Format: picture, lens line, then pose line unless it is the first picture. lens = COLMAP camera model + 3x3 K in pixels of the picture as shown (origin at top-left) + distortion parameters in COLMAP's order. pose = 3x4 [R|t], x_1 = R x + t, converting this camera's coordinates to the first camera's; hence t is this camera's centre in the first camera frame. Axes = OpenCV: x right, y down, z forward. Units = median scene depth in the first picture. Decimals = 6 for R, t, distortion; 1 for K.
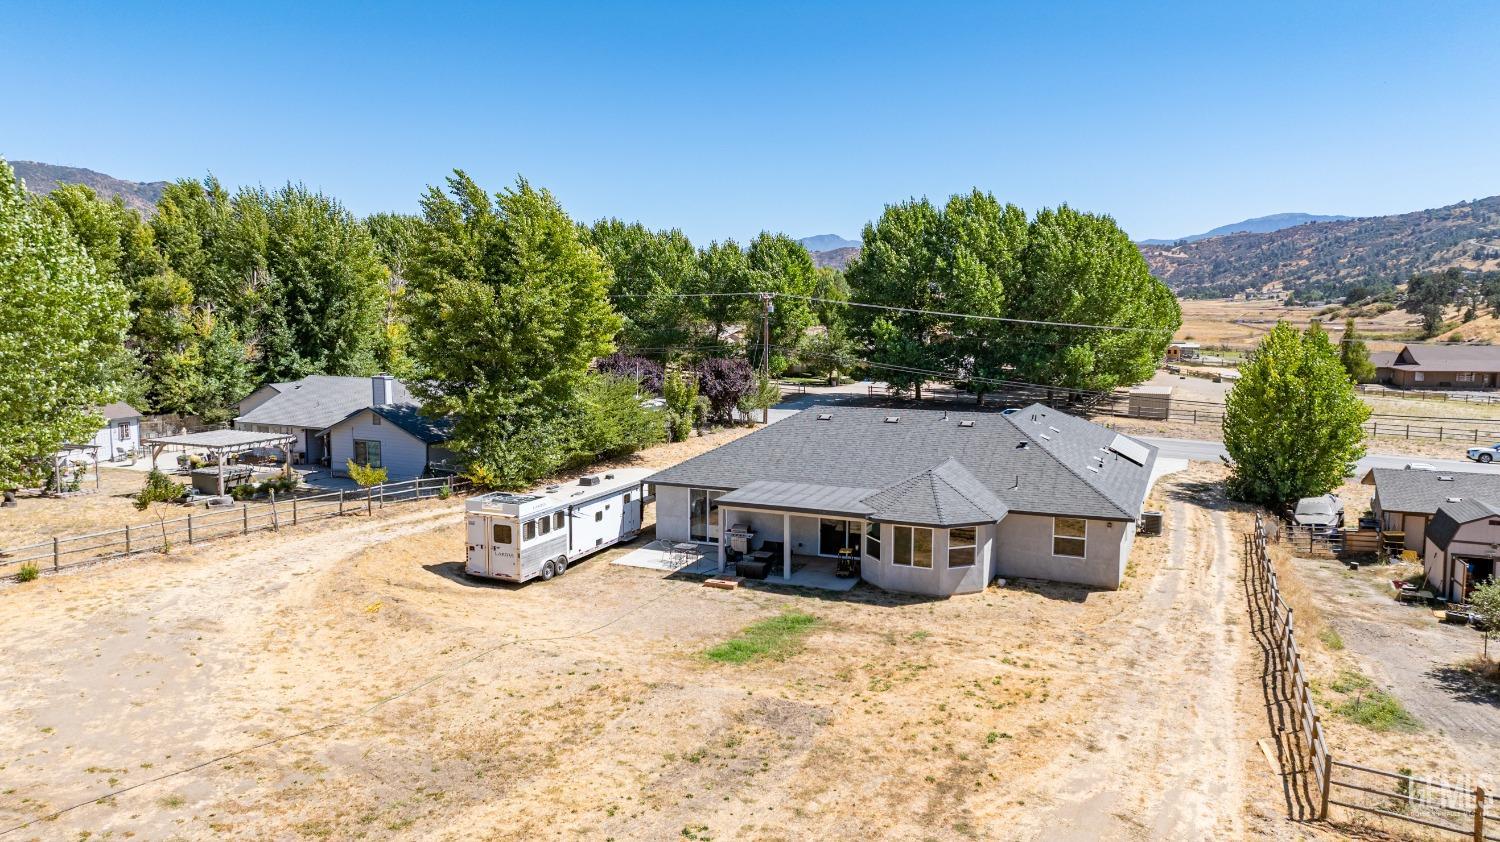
lens RADIAL K [[1086.7, 0, 749.9], [0, 1086.7, 397.0], [0, 0, 1]] dist [-0.002882, 0.076148]
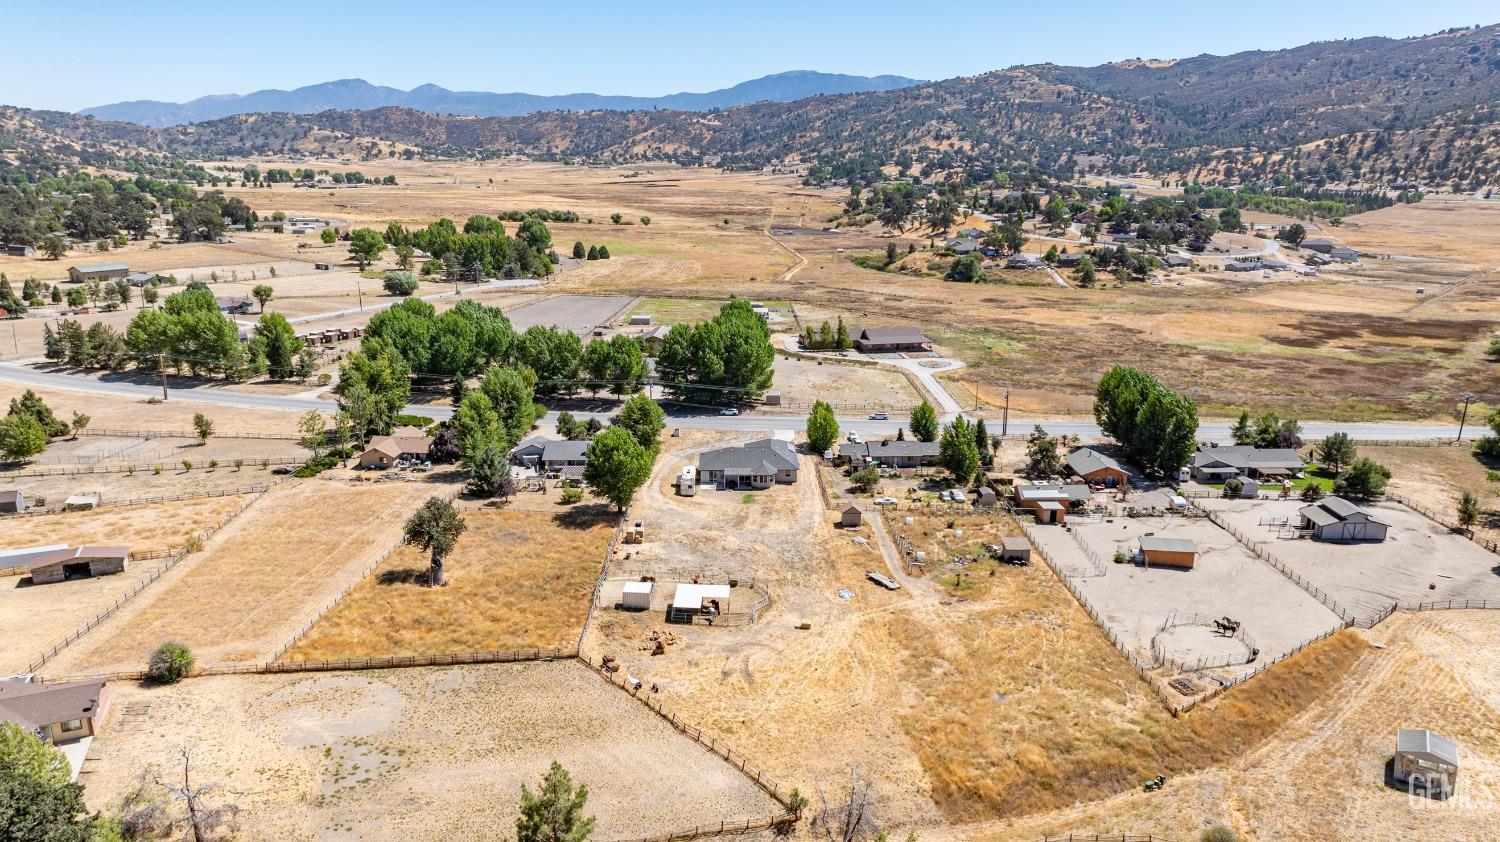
lens RADIAL K [[1174.3, 0, 750.0], [0, 1174.3, 421.0], [0, 0, 1]] dist [-0.002313, -0.002475]
pose [[0.915445, -0.105004, 0.388503, -0.073024], [0.042485, 0.985182, 0.166165, -0.038113], [-0.400195, -0.135609, 0.906341, -0.143931]]
